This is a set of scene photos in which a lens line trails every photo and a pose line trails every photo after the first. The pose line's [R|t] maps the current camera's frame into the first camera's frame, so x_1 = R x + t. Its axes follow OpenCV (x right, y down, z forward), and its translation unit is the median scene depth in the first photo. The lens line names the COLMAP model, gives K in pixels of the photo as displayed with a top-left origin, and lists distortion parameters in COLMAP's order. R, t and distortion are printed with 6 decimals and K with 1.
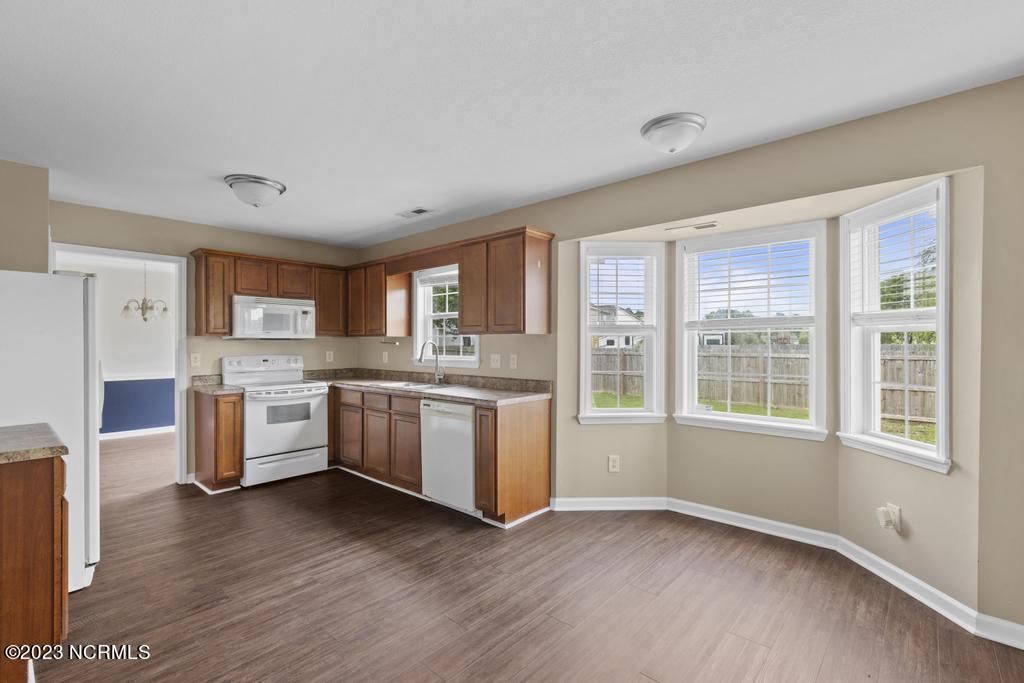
lens RADIAL K [[462.9, 0, 515.7], [0, 462.9, 346.9], [0, 0, 1]] dist [0.002831, 0.000180]
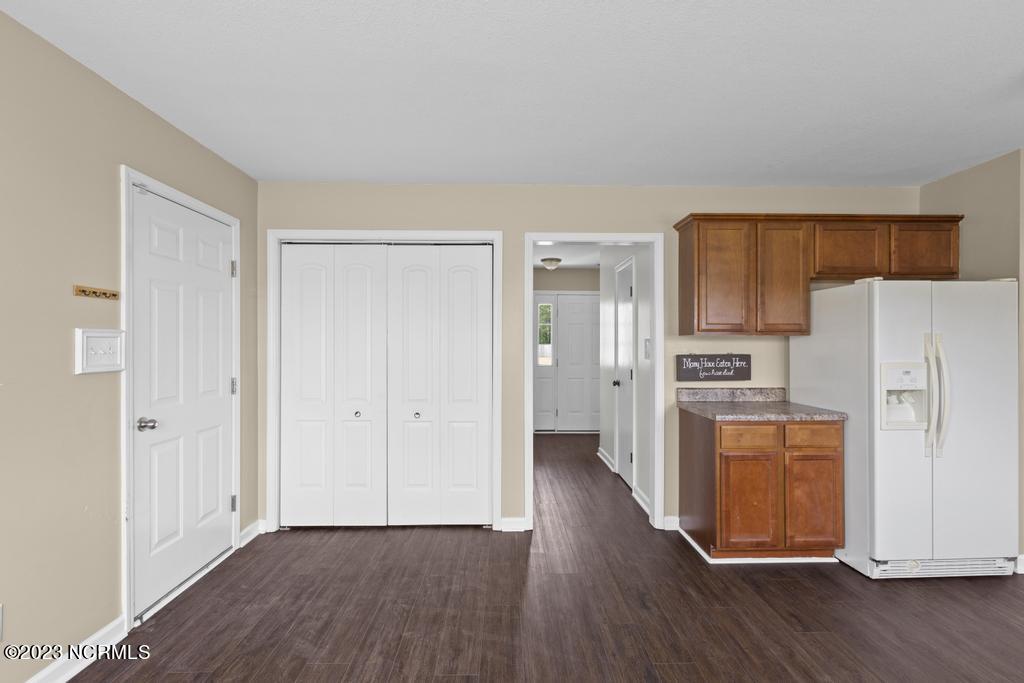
lens RADIAL K [[462.9, 0, 515.7], [0, 462.9, 346.9], [0, 0, 1]] dist [0.002831, 0.000180]
pose [[-0.727888, 0.010334, -0.685618, 0.428347], [0.007204, 0.999946, 0.007424, -0.026212], [0.685658, 0.000464, -0.727924, 1.337474]]
